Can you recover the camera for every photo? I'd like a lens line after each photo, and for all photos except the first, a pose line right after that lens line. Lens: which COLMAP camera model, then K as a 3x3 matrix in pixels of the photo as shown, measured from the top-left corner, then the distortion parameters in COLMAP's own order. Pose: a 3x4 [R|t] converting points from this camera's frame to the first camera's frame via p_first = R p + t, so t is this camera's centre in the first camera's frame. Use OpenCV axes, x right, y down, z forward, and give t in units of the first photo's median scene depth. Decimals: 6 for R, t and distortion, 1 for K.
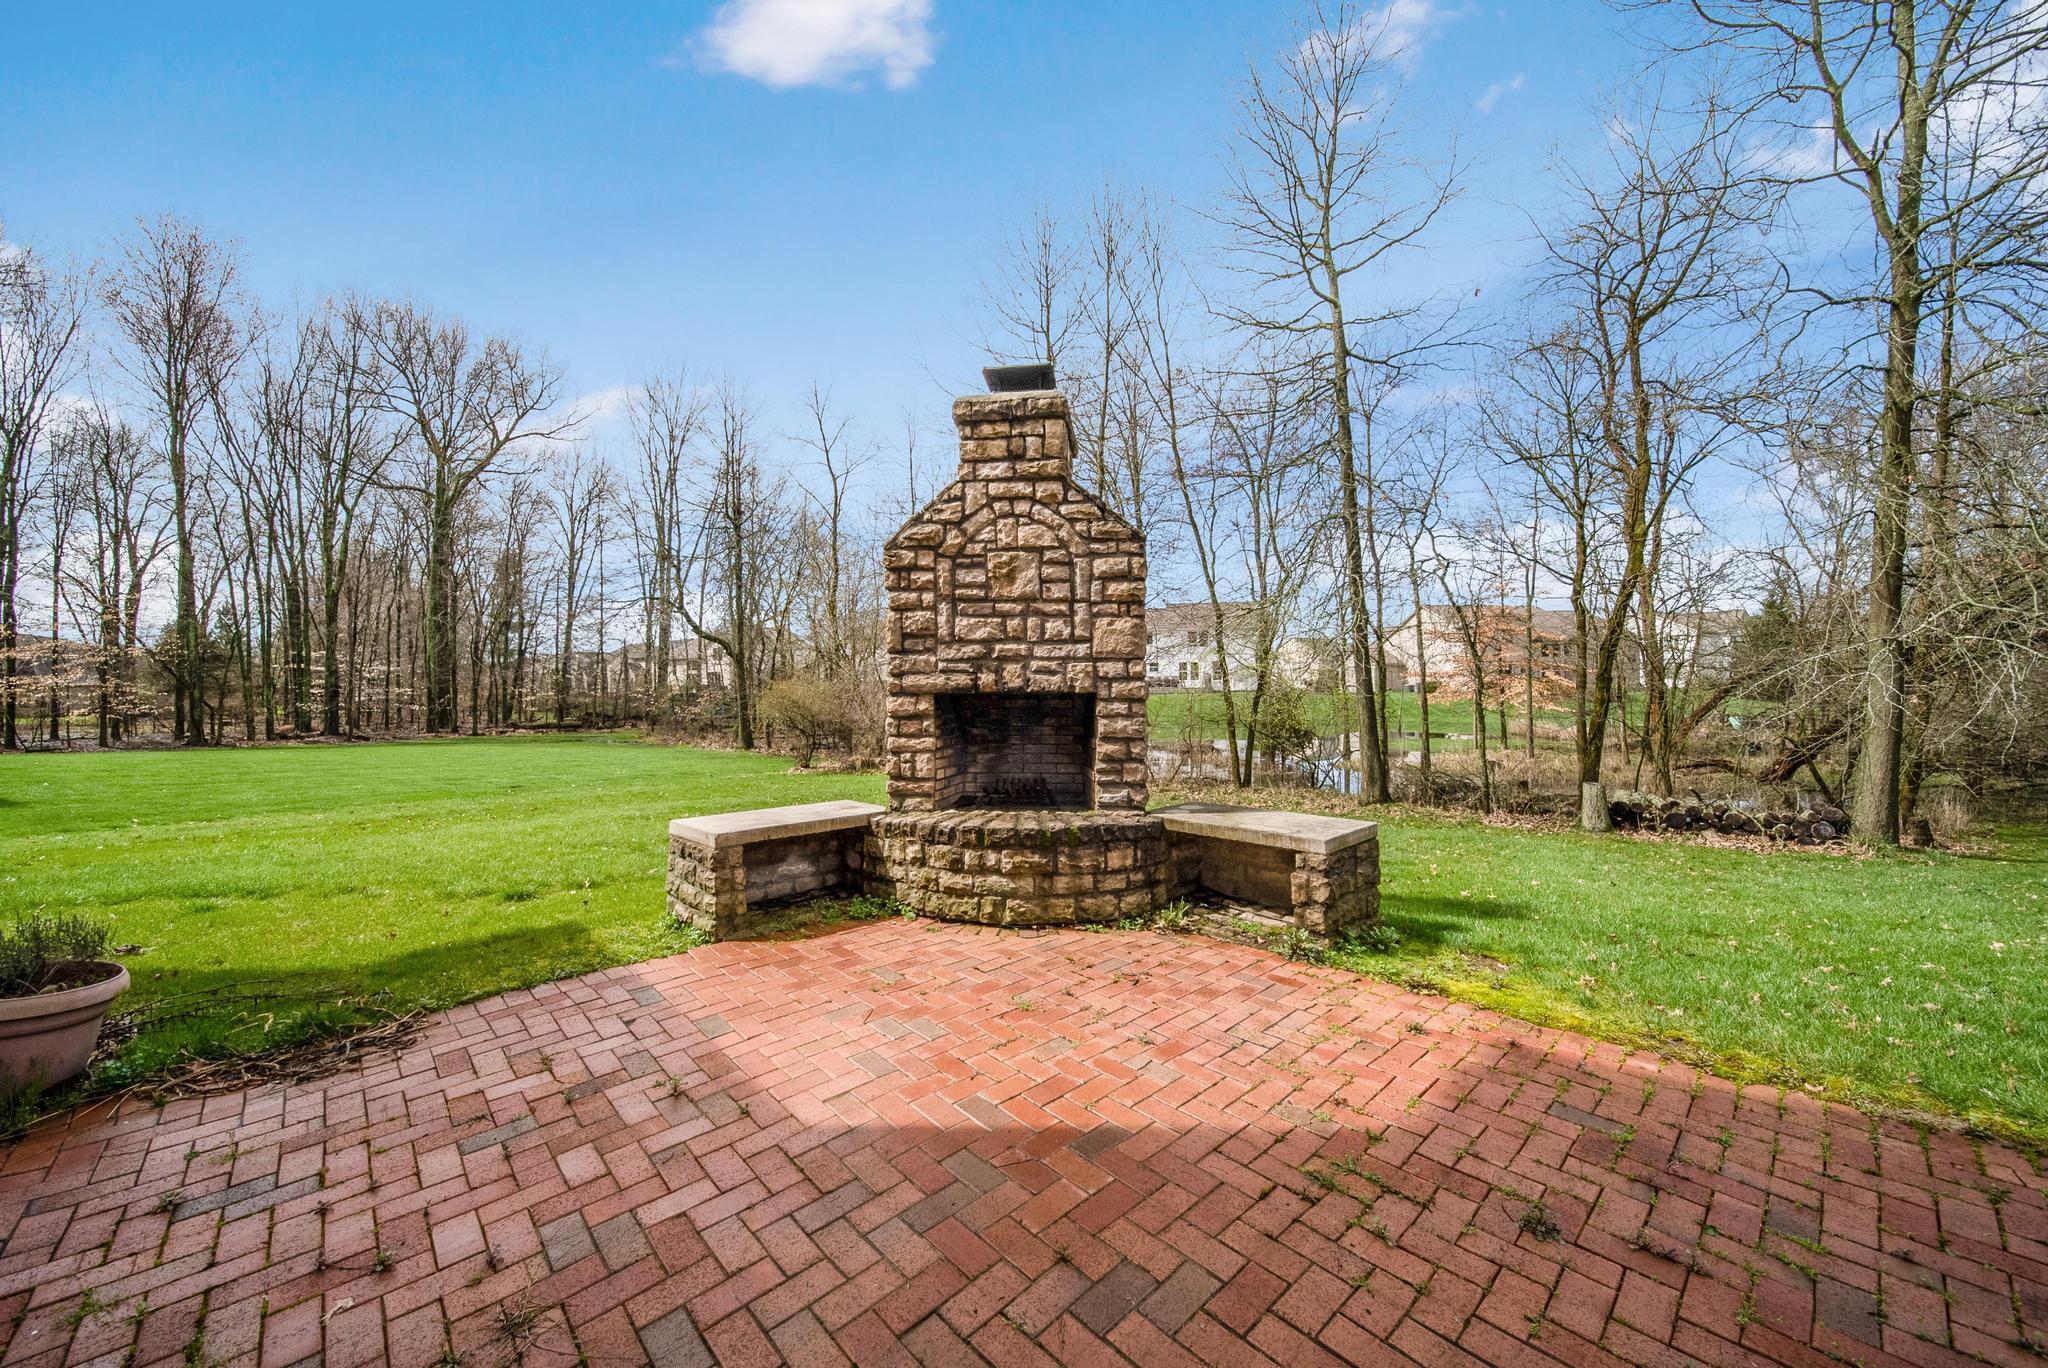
lens RADIAL K [[734.8, 0, 1025.9], [0, 734.8, 685.6], [0, 0, 1]] dist [0.002068, 0.000049]
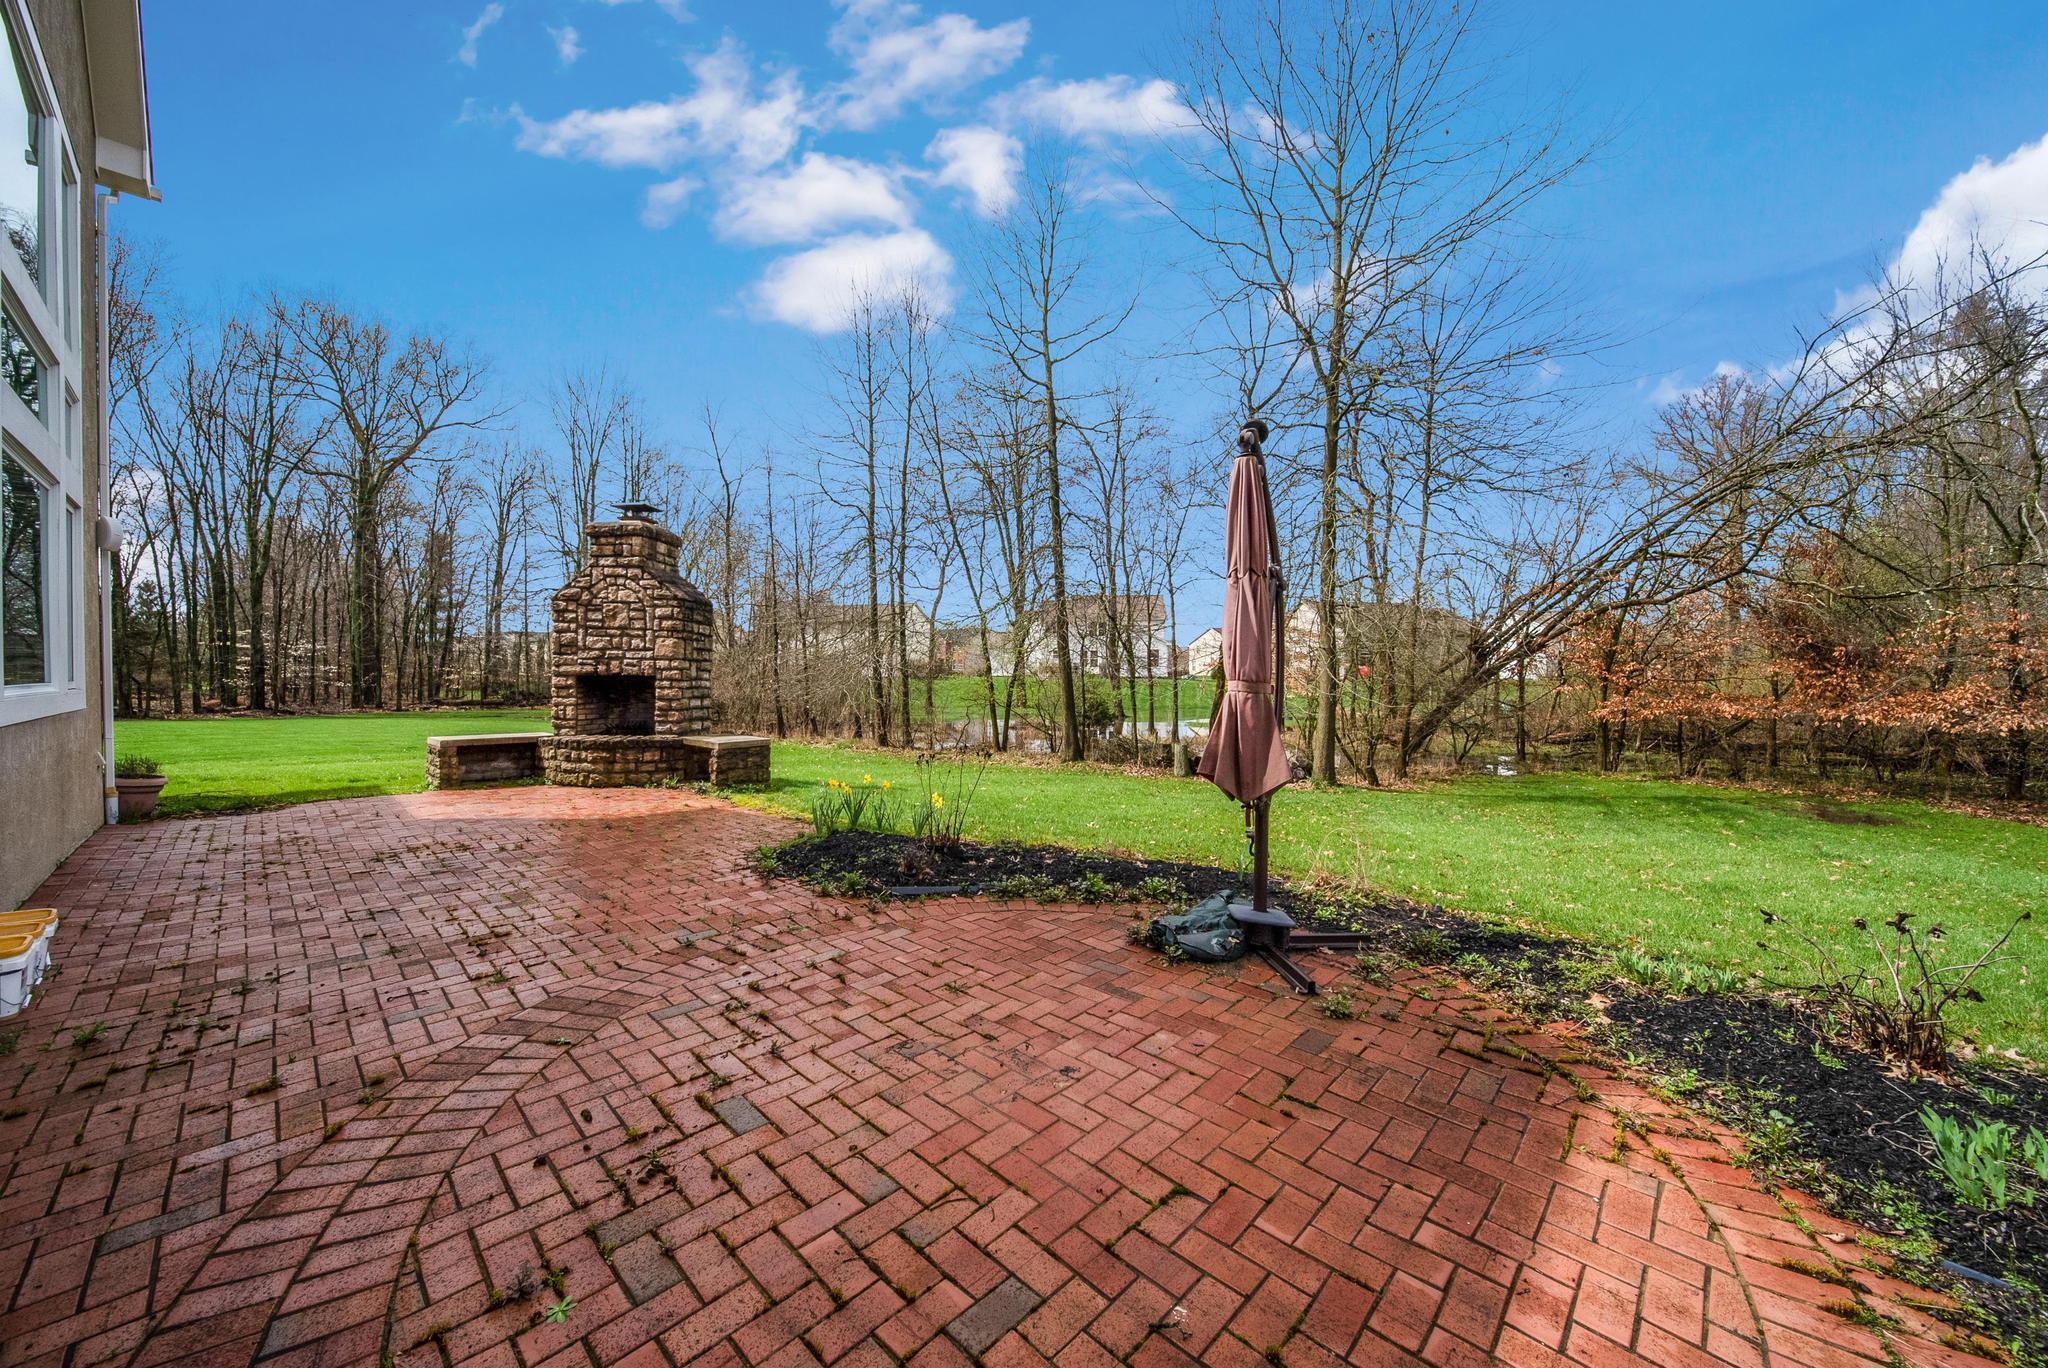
lens RADIAL K [[734.8, 0, 1023.1], [0, 734.8, 684.6], [0, 0, 1]] dist [0.002068, 0.000049]
pose [[0.998799, 0.010808, 0.047787, 0.110052], [-0.011734, 0.999748, 0.019151, -0.001842], [-0.047568, -0.019688, 0.998674, -0.114391]]
